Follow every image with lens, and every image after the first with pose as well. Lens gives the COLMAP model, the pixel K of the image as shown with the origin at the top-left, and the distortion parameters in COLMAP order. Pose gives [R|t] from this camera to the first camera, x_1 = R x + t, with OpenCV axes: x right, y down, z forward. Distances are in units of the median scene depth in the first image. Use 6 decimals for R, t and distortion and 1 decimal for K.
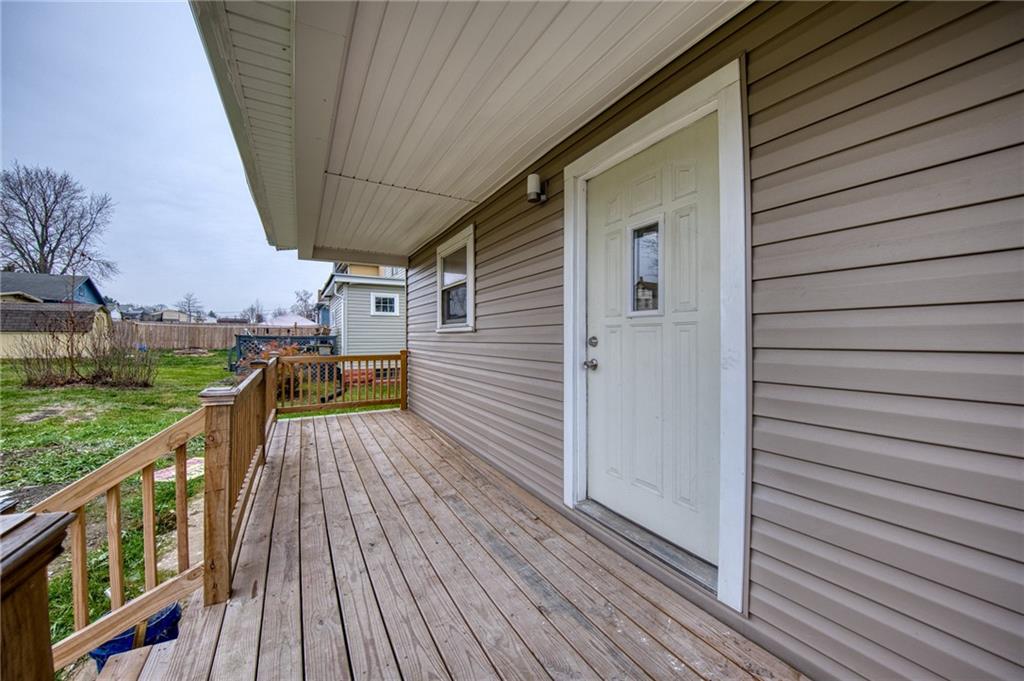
lens RADIAL K [[384.9, 0, 521.0], [0, 384.9, 332.9], [0, 0, 1]] dist [-0.035552, -0.000323]
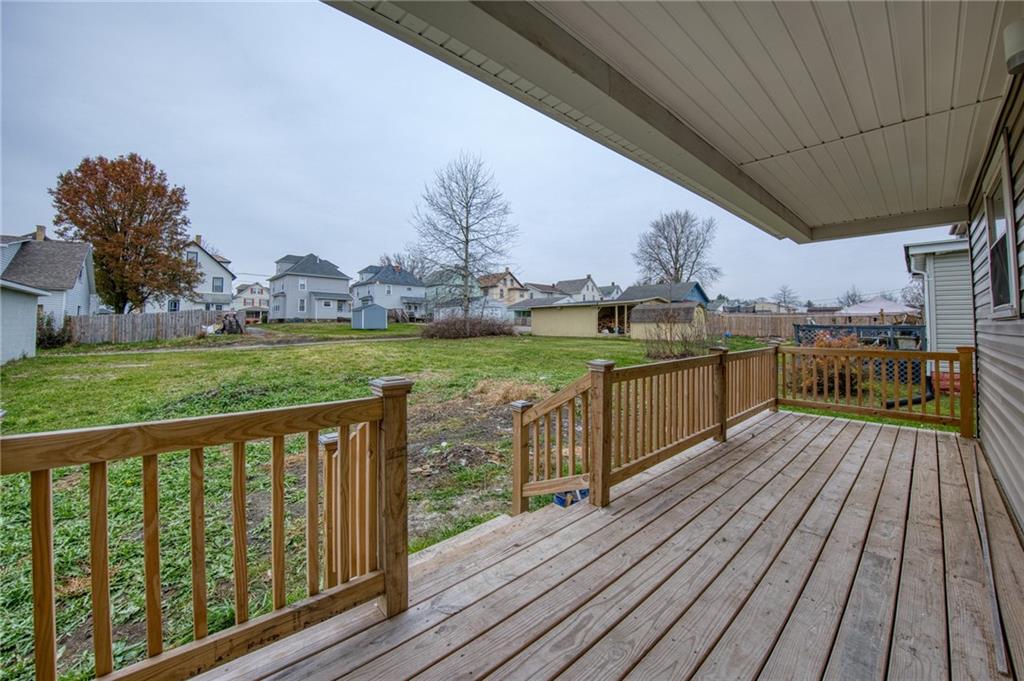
lens RADIAL K [[370.4, 0, 490.3], [0, 370.4, 314.1], [0, 0, 1]] dist [-0.033446, -0.000087]
pose [[0.156304, -0.028602, -0.987295, 0.108635], [0.006317, 0.999589, -0.027958, -0.000089], [0.987689, -0.001867, 0.156420, 0.063700]]
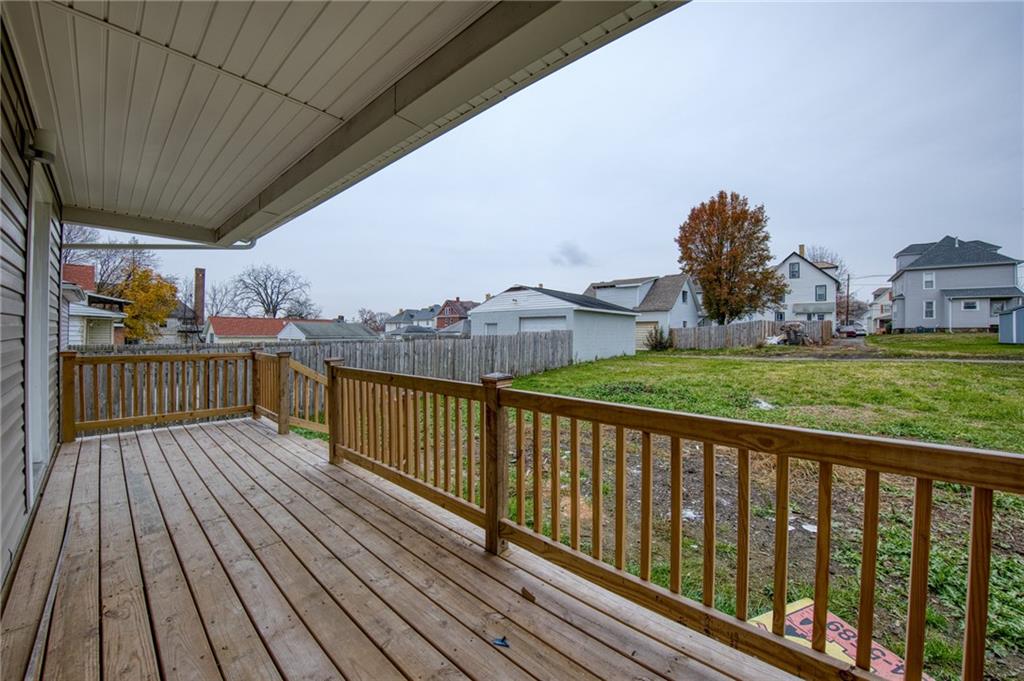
lens RADIAL K [[384.9, 0, 521.0], [0, 384.9, 332.9], [0, 0, 1]] dist [-0.035552, -0.000323]
pose [[-0.947210, -0.005470, -0.320566, -0.211447], [-0.002712, 0.999955, -0.009050, 0.004302], [0.320602, -0.007703, -0.947183, 0.626922]]
